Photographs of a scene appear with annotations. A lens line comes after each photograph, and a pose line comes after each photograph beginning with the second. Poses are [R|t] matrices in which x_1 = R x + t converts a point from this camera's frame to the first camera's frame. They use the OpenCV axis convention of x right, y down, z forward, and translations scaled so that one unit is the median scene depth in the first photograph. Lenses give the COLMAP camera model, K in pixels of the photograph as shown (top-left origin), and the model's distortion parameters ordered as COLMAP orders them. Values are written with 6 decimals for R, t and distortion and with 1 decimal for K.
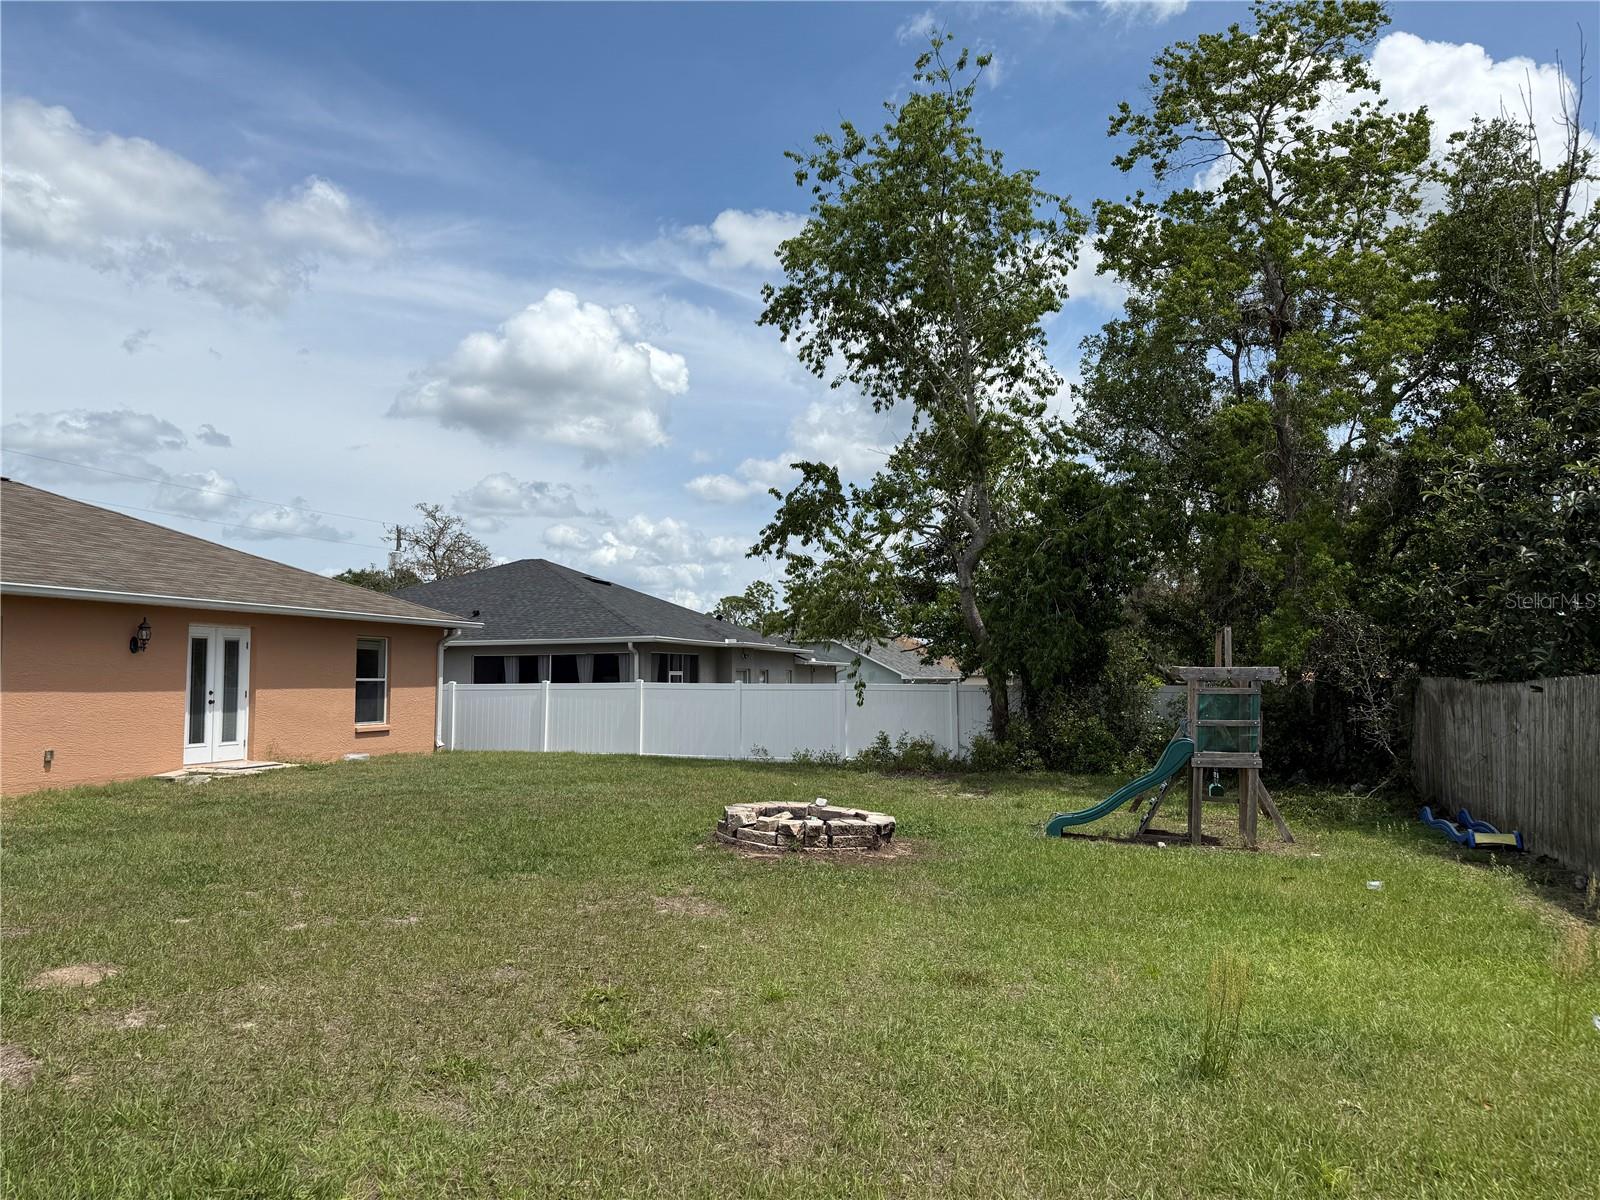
lens RADIAL K [[1121.4, 0, 801.4], [0, 1121.4, 597.0], [0, 0, 1]] dist [0.129521, -0.151461]
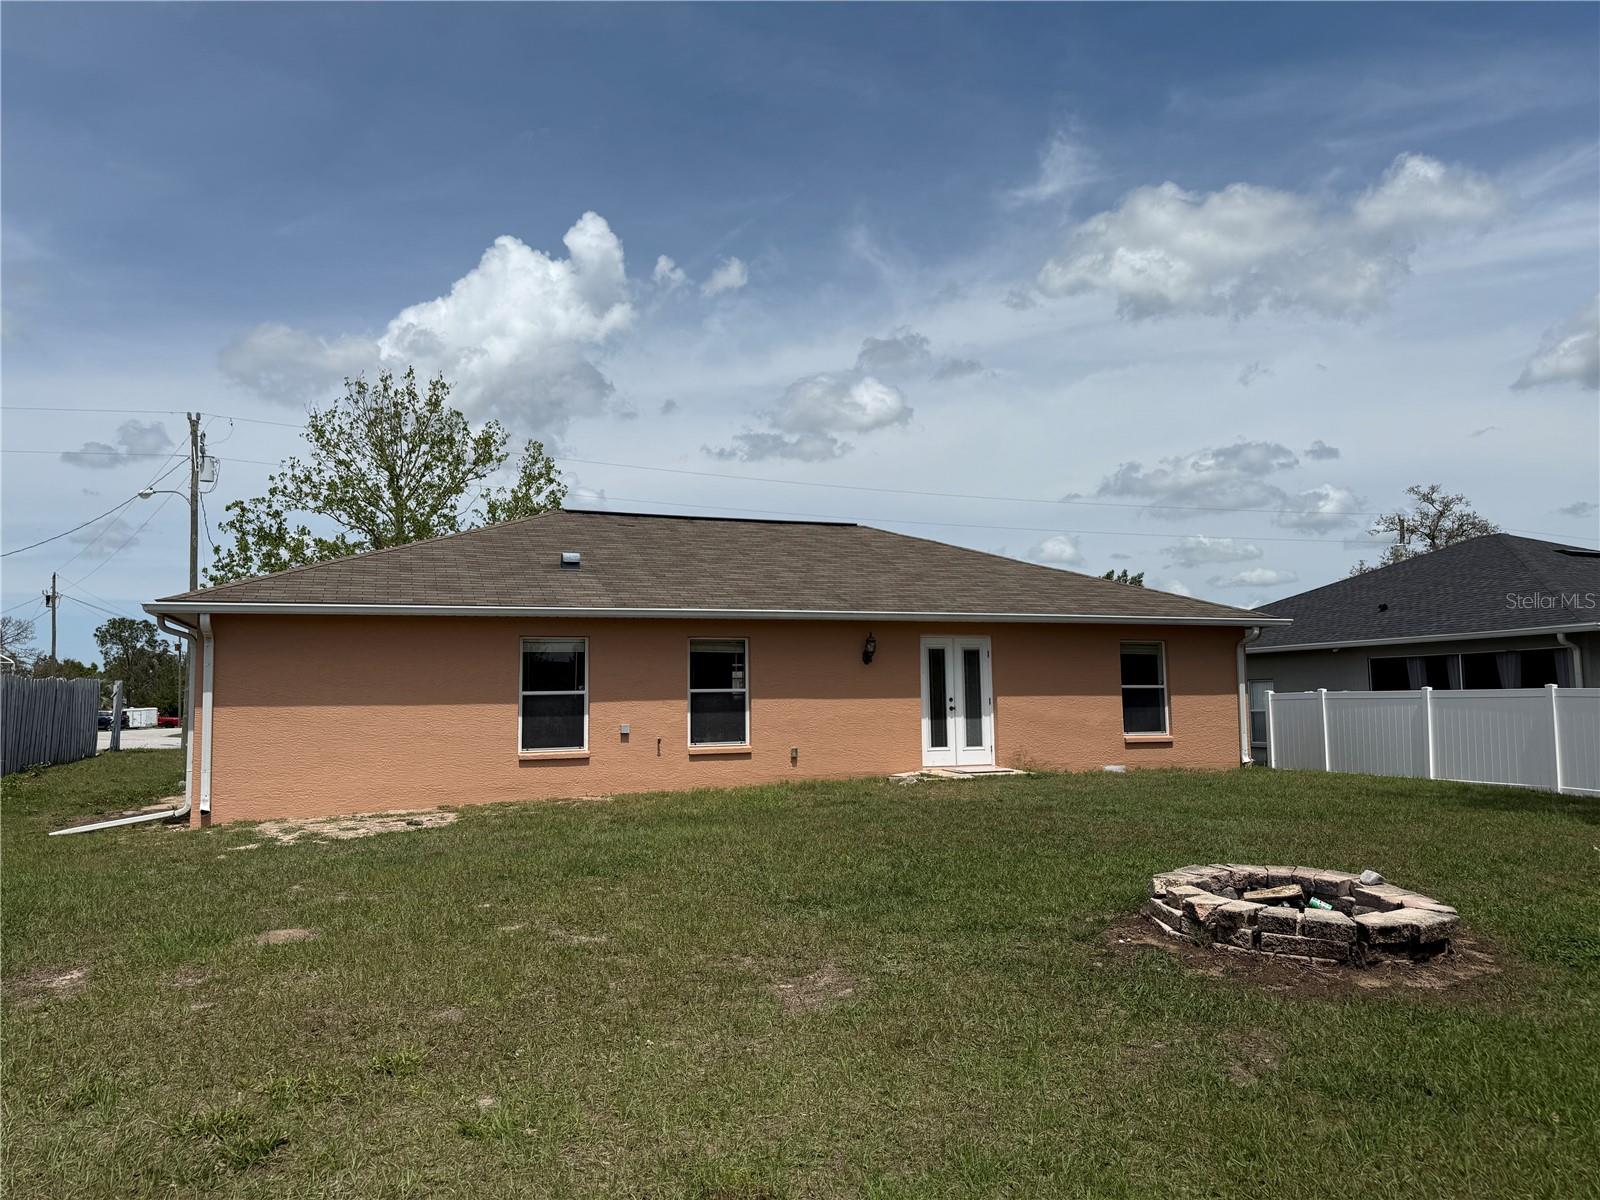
lens RADIAL K [[1121.4, 0, 801.4], [0, 1121.4, 597.0], [0, 0, 1]] dist [0.129521, -0.151461]
pose [[0.590840, -0.077166, -0.803090, 0.169745], [0.070085, 0.996562, -0.044194, 0.017001], [0.803739, -0.030173, 0.594216, 0.184751]]
